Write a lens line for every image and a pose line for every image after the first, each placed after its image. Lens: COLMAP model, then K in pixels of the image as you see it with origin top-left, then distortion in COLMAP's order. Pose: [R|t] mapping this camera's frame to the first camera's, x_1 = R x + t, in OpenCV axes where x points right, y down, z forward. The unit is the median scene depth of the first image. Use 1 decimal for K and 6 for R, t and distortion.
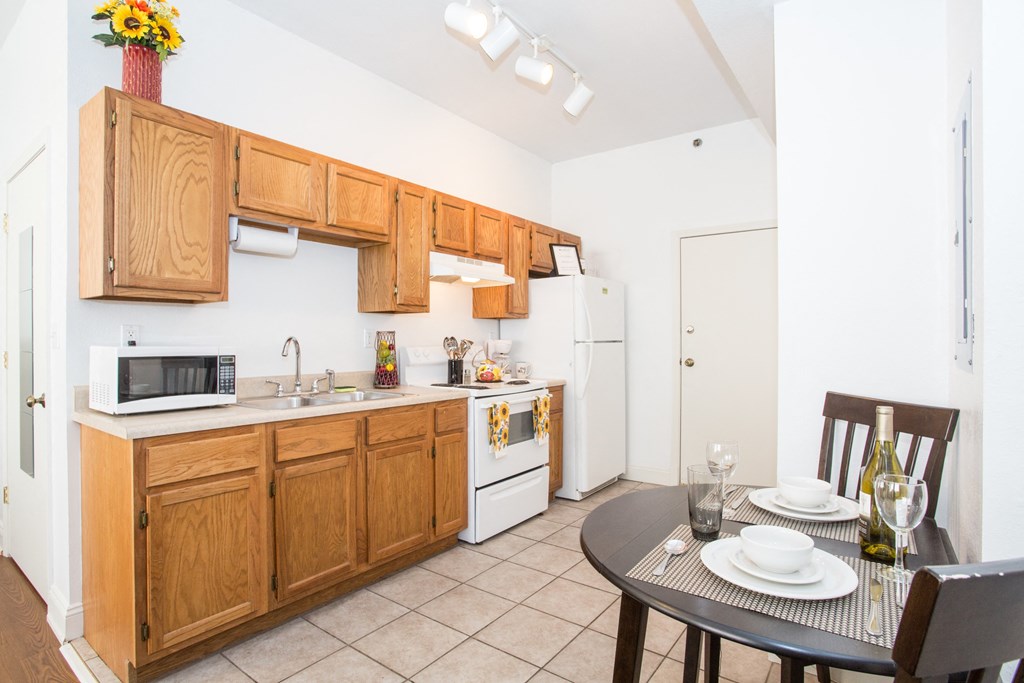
lens RADIAL K [[510.9, 0, 513.0], [0, 510.9, 339.6], [0, 0, 1]] dist [-0.031122, 0.001539]
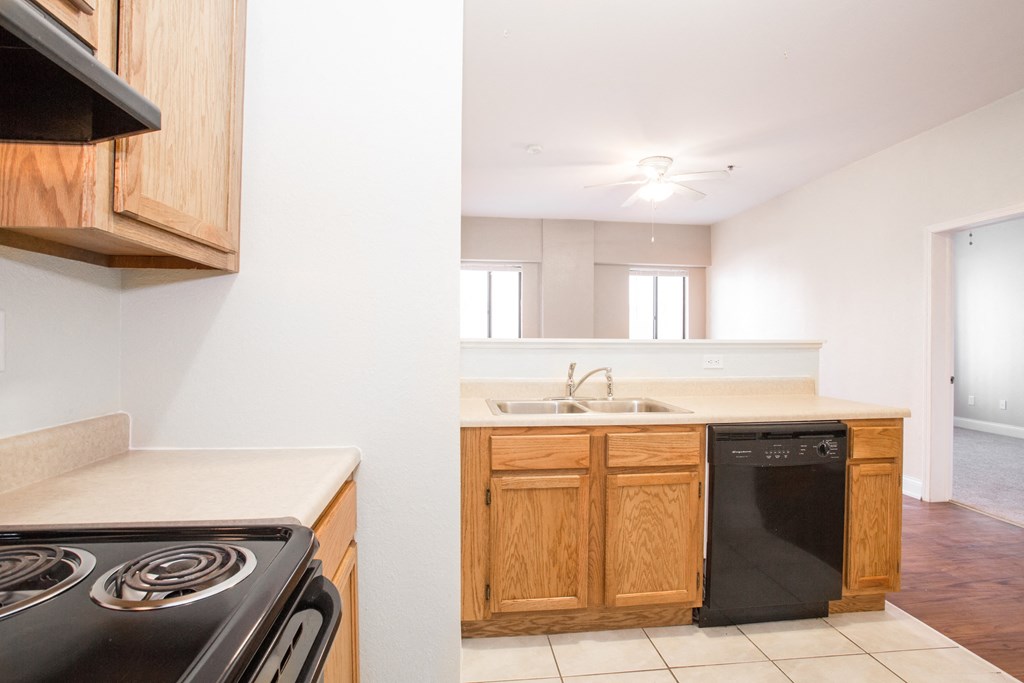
lens RADIAL K [[510.9, 0, 511.9], [0, 510.9, 347.7], [0, 0, 1]] dist [-0.031122, 0.001539]
pose [[0.688227, 0.003489, -0.725487, 0.205759], [0.000530, 0.999986, 0.005312, 0.002489], [0.725495, -0.004041, 0.688215, 0.277104]]
